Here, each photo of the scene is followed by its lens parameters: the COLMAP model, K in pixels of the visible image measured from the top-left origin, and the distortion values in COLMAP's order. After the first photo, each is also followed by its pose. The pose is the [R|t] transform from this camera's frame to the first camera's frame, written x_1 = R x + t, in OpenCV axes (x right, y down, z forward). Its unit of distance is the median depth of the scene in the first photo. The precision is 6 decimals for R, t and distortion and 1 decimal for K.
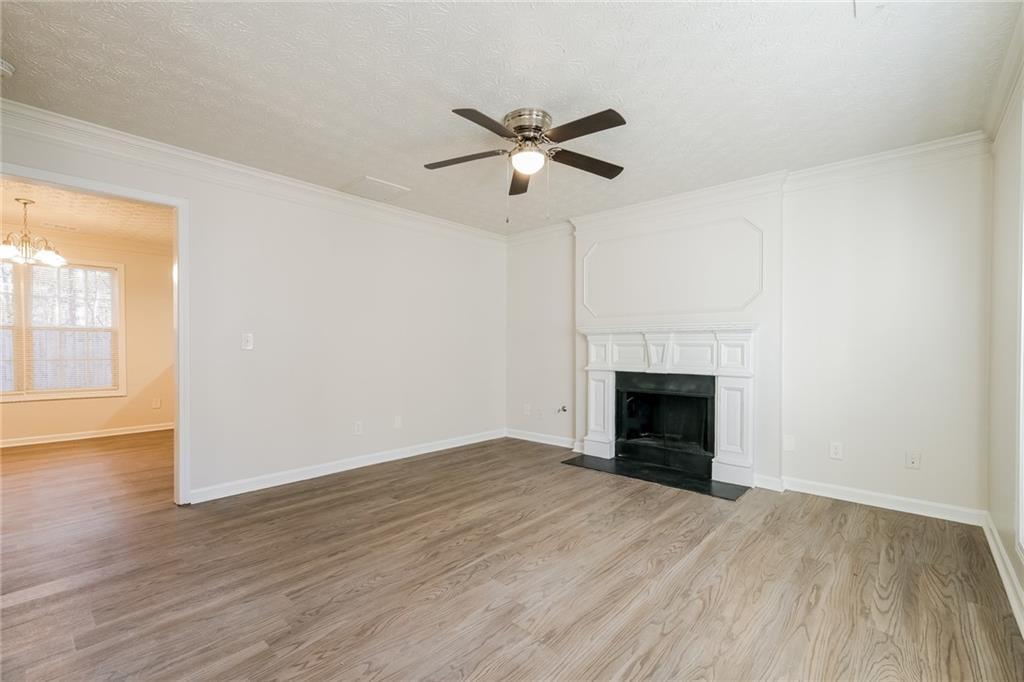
lens RADIAL K [[451.9, 0, 509.9], [0, 451.9, 346.9], [0, 0, 1]] dist [0.002160, 0.000003]
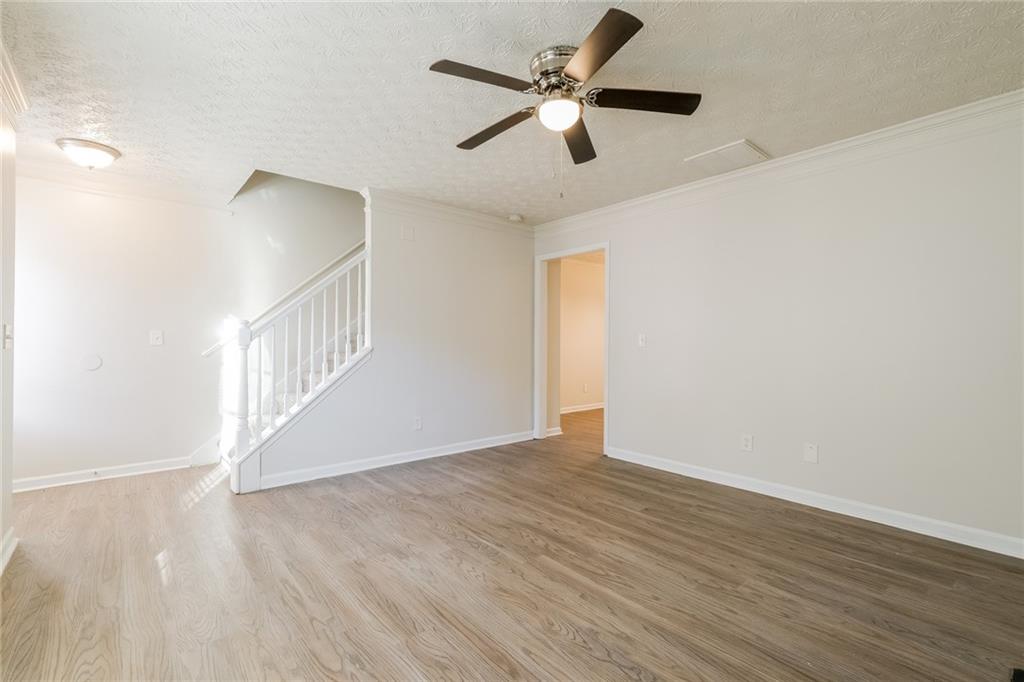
lens RADIAL K [[451.9, 0, 509.9], [0, 451.9, 346.9], [0, 0, 1]] dist [0.002160, 0.000003]
pose [[-0.136775, 0.006990, -0.990578, 0.765586], [-0.009216, 0.999923, 0.008329, -0.003184], [0.990559, 0.010269, -0.136700, 0.929770]]
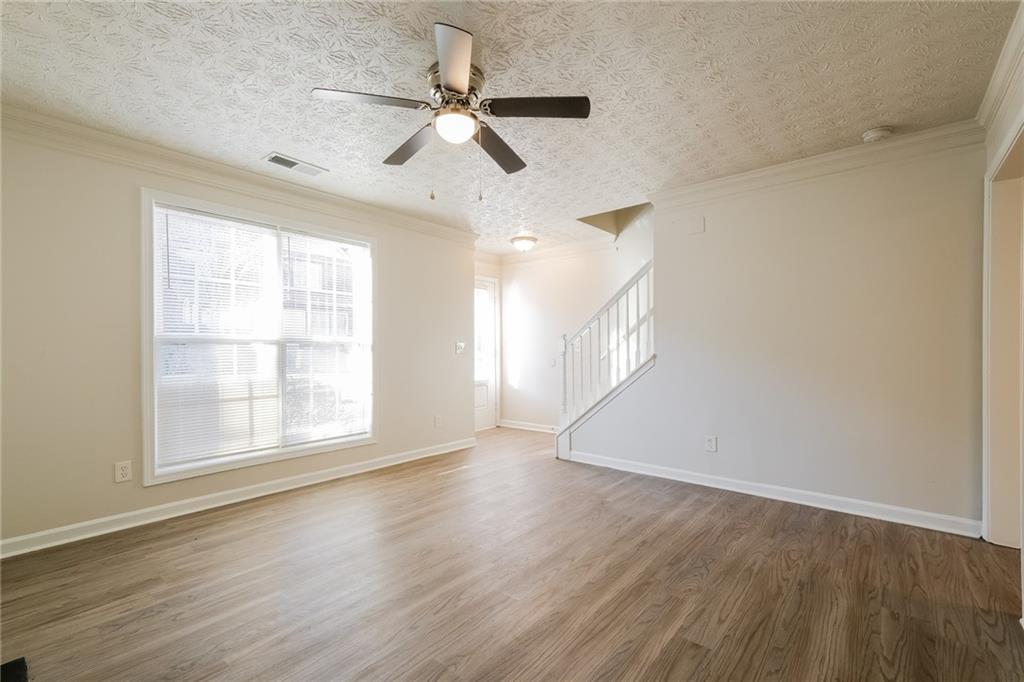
lens RADIAL K [[450.9, 0, 498.9], [0, 450.9, 354.6], [0, 0, 1]] dist [0.002265, 0.000145]
pose [[-0.999941, -0.000662, -0.010821, -0.024735], [-0.000866, 0.999821, 0.018893, -0.009179], [0.010807, 0.018901, -0.999763, 1.655106]]
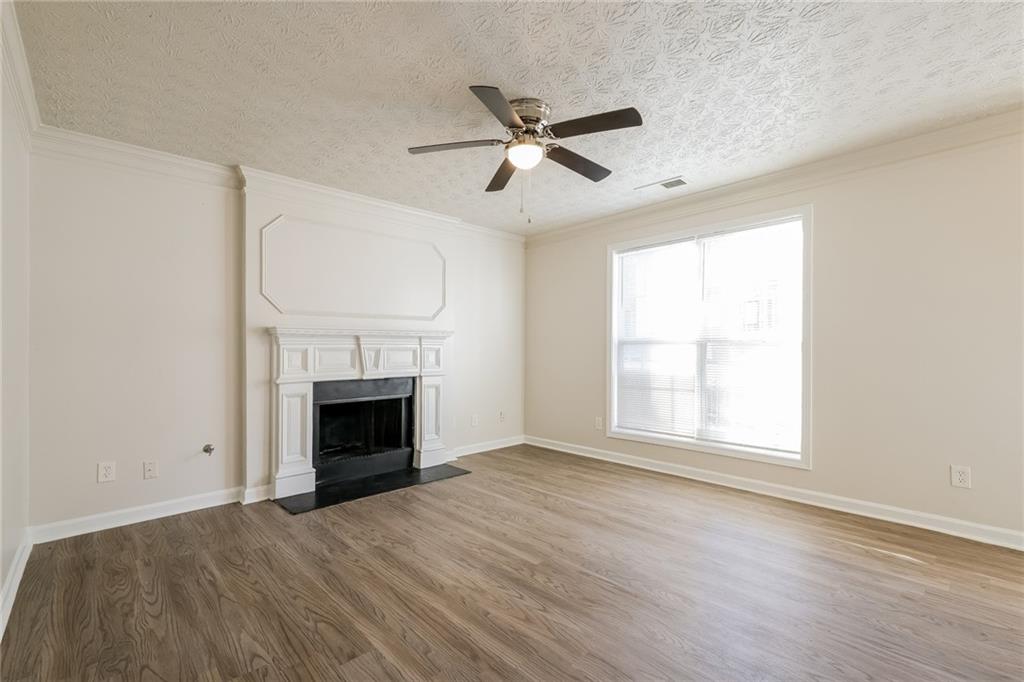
lens RADIAL K [[445.8, 0, 510.2], [0, 445.8, 342.8], [0, 0, 1]] dist [0.001179, -0.000120]
pose [[0.089748, 0.008920, 0.995925, -0.805700], [0.008647, 0.999915, -0.009735, -0.008781], [-0.995927, 0.009485, 0.089663, 0.854134]]
